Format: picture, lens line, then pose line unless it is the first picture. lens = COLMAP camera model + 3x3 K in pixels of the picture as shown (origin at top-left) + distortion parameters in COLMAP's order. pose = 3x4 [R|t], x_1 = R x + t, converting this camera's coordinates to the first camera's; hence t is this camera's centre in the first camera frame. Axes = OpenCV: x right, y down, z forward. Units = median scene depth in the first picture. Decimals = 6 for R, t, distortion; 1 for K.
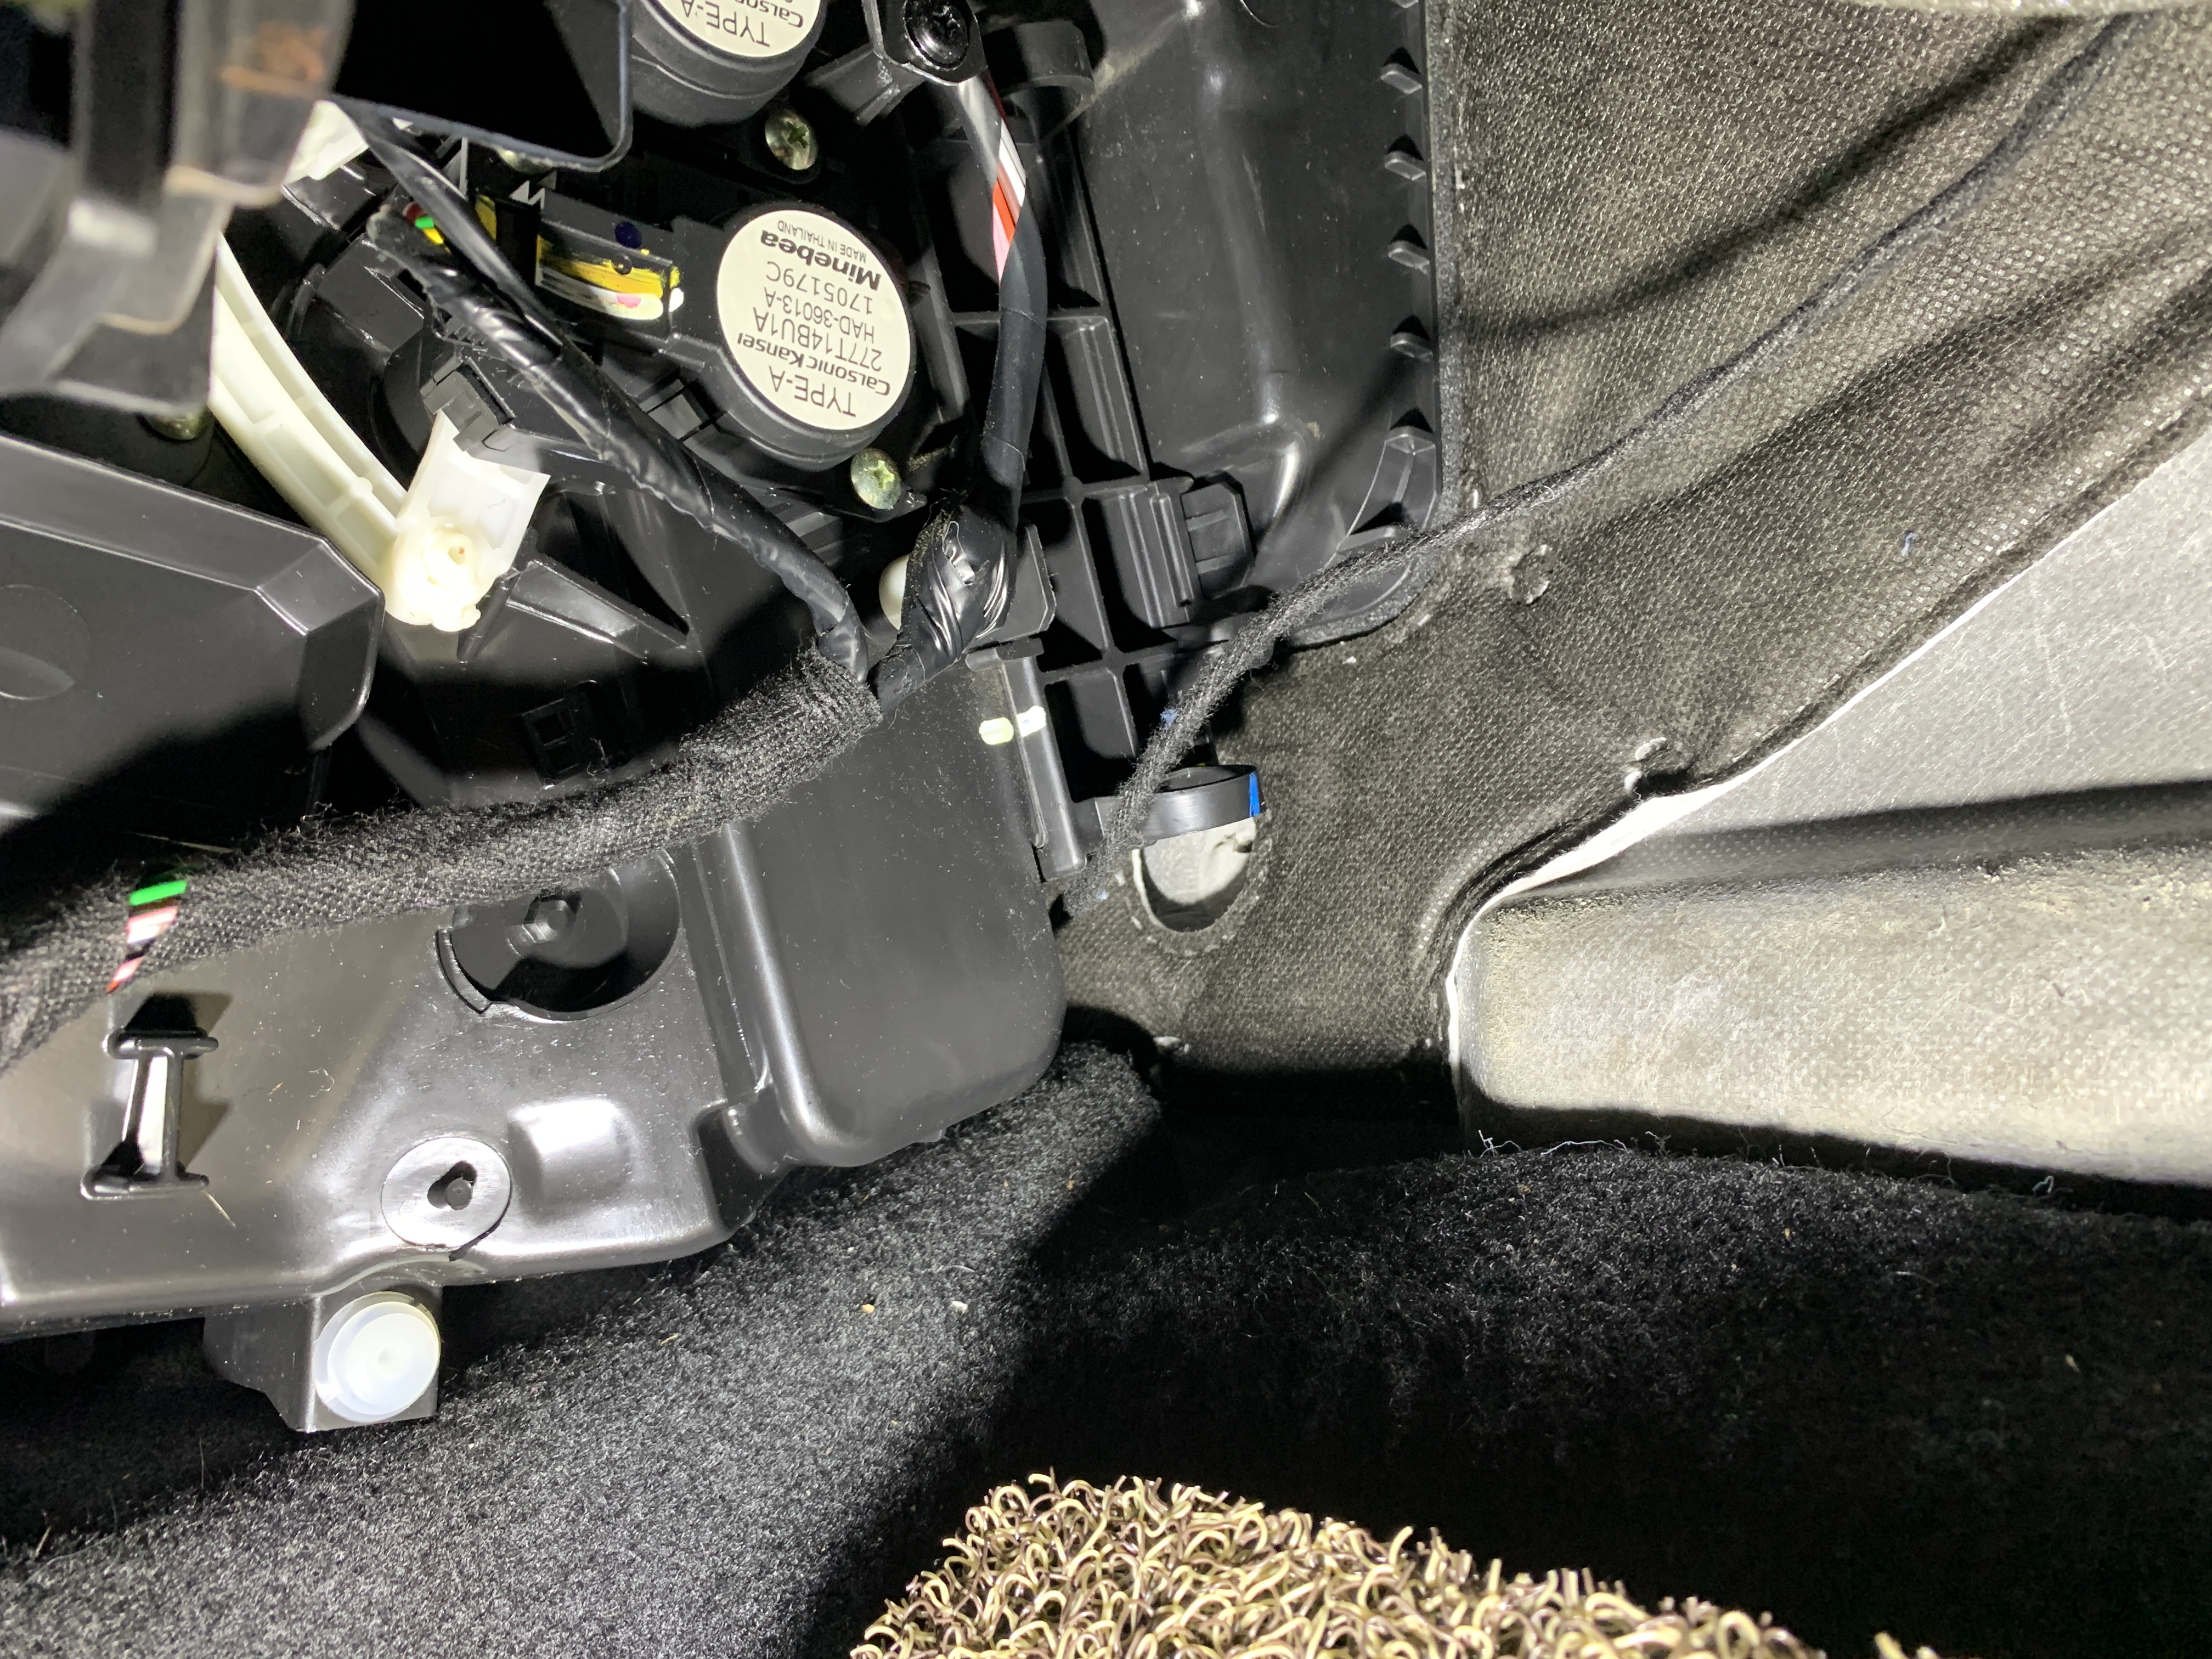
lens RADIAL K [[1712.2, 0, 1111.9], [0, 1712.2, 839.0], [0, 0, 1]] dist [-0.004891, -0.009916]
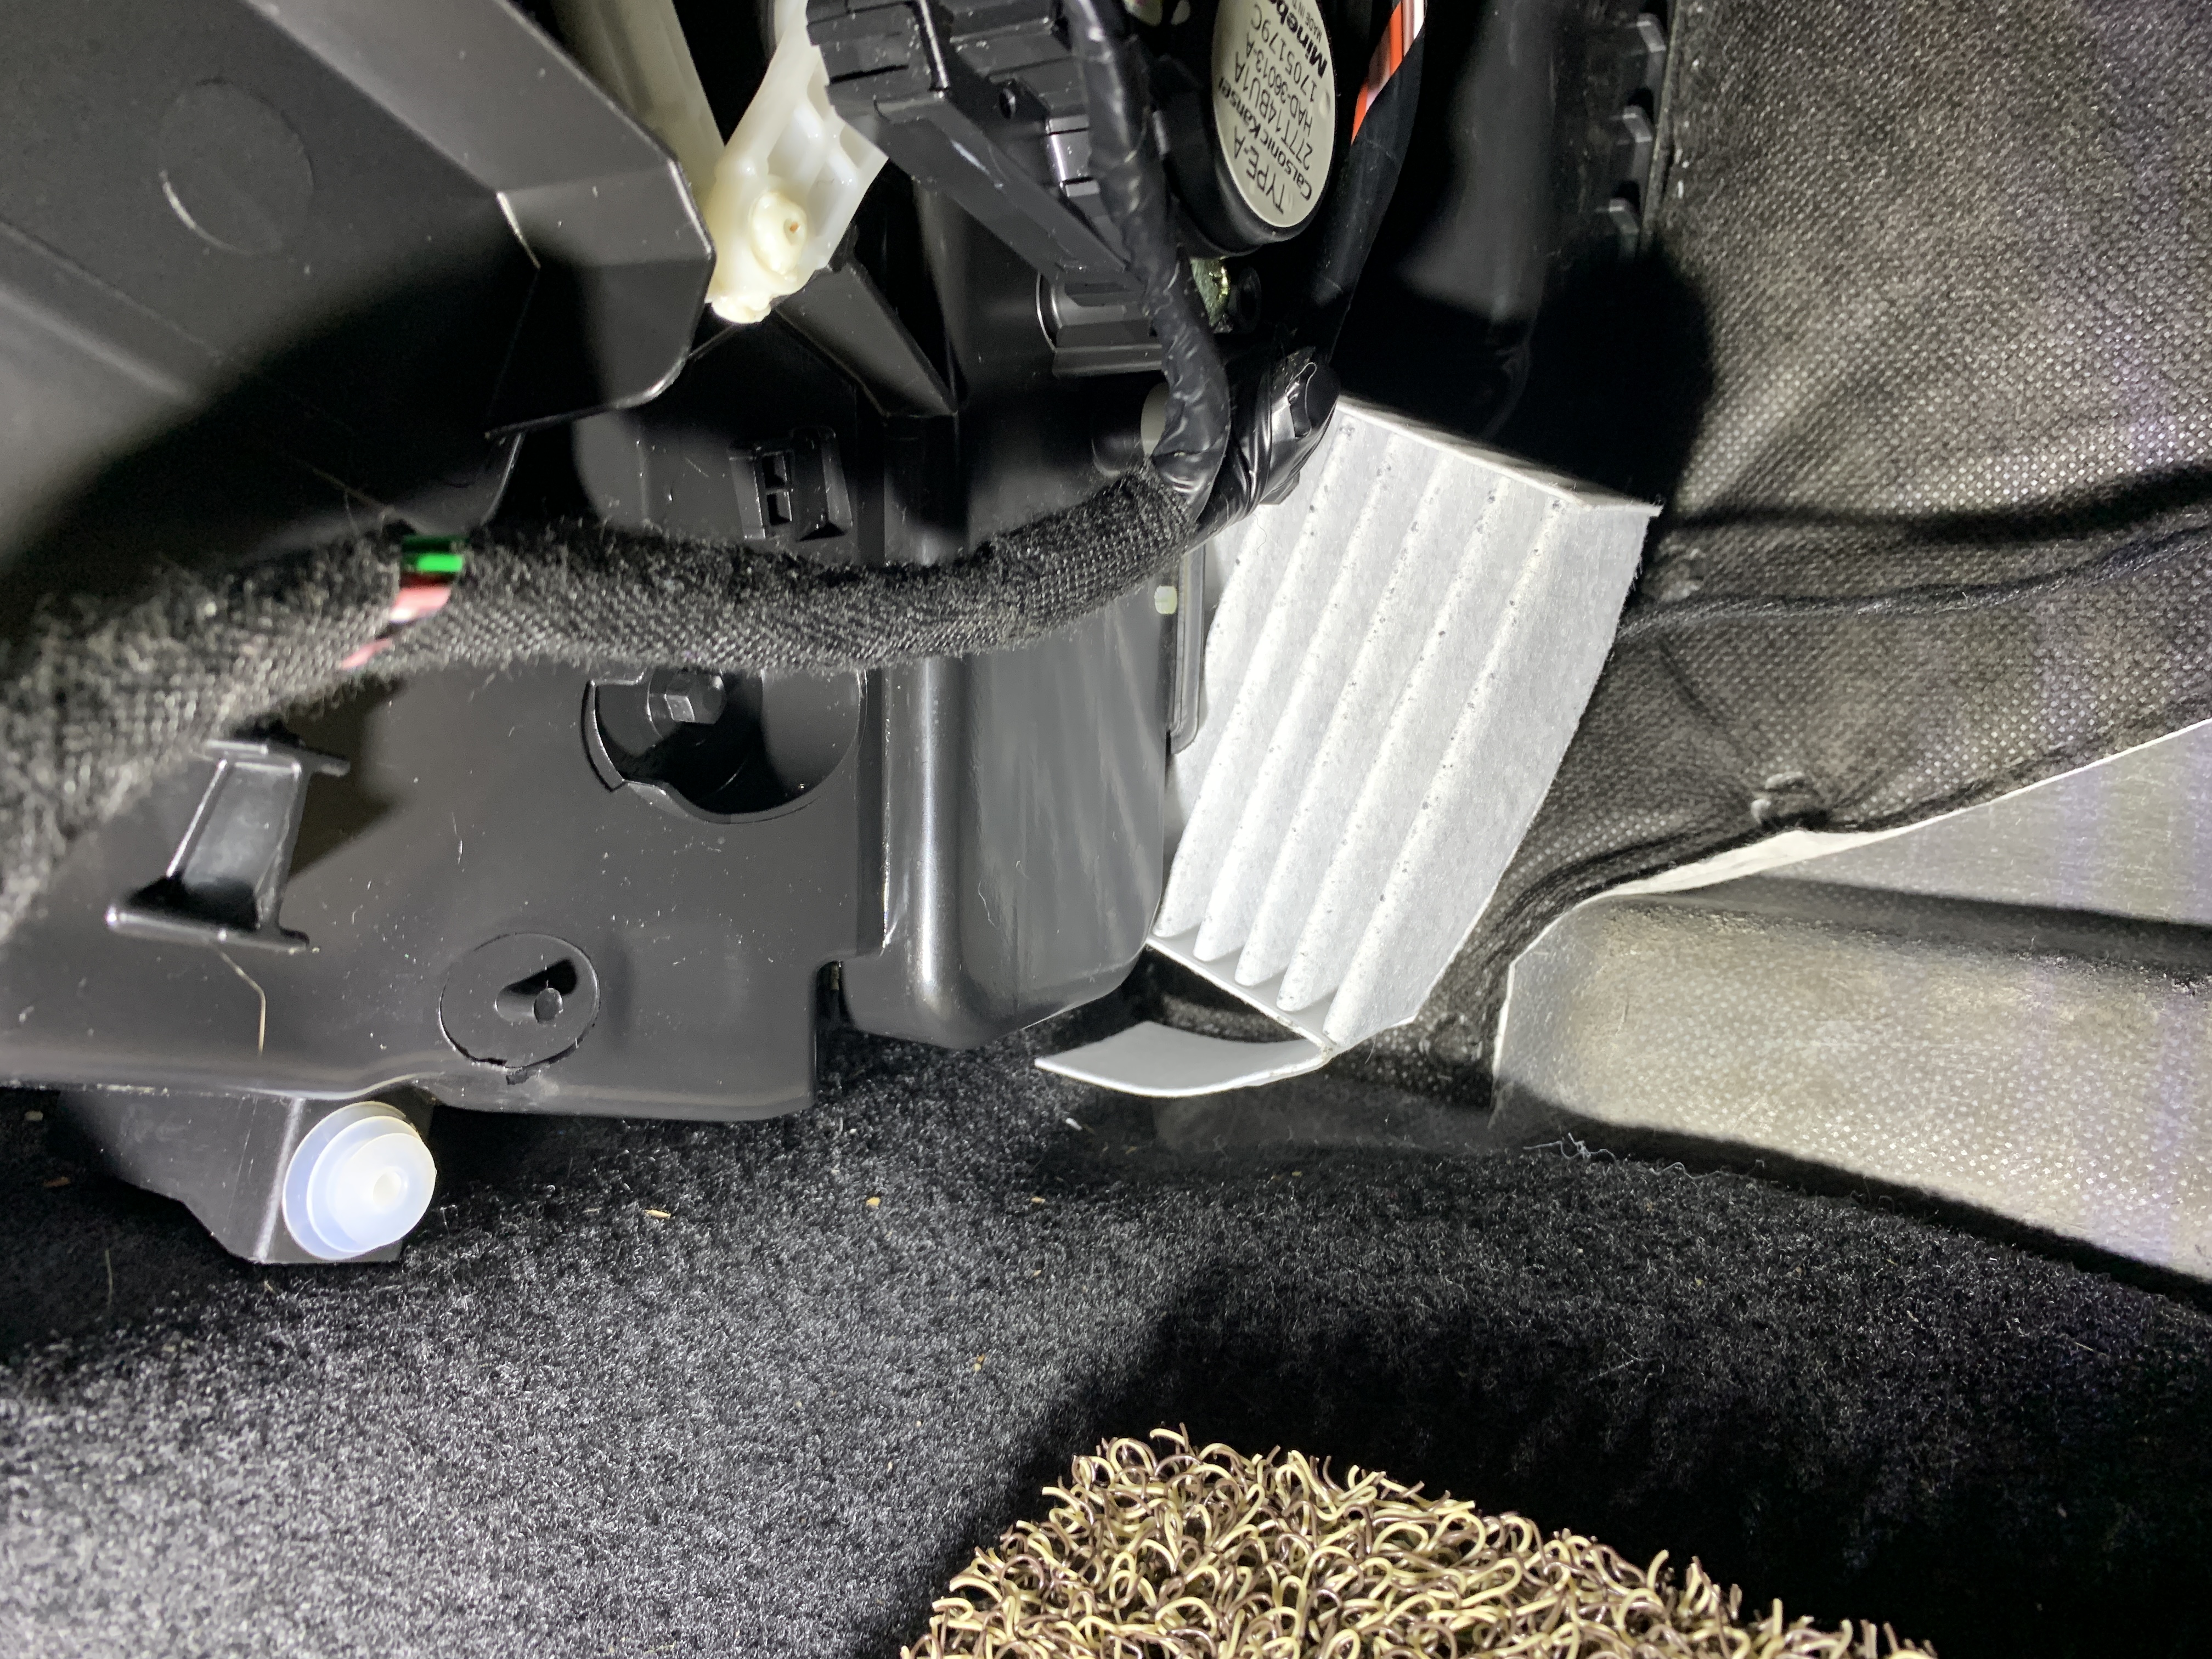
lens RADIAL K [[1712.2, 0, 1102.8], [0, 1712.2, 832.2], [0, 0, 1]] dist [-0.004891, -0.009916]
pose [[0.940177, 0.211554, 0.267044, -0.390446], [-0.225467, 0.973998, 0.022187, 0.053889], [-0.255407, -0.081069, 0.963429, 0.171150]]
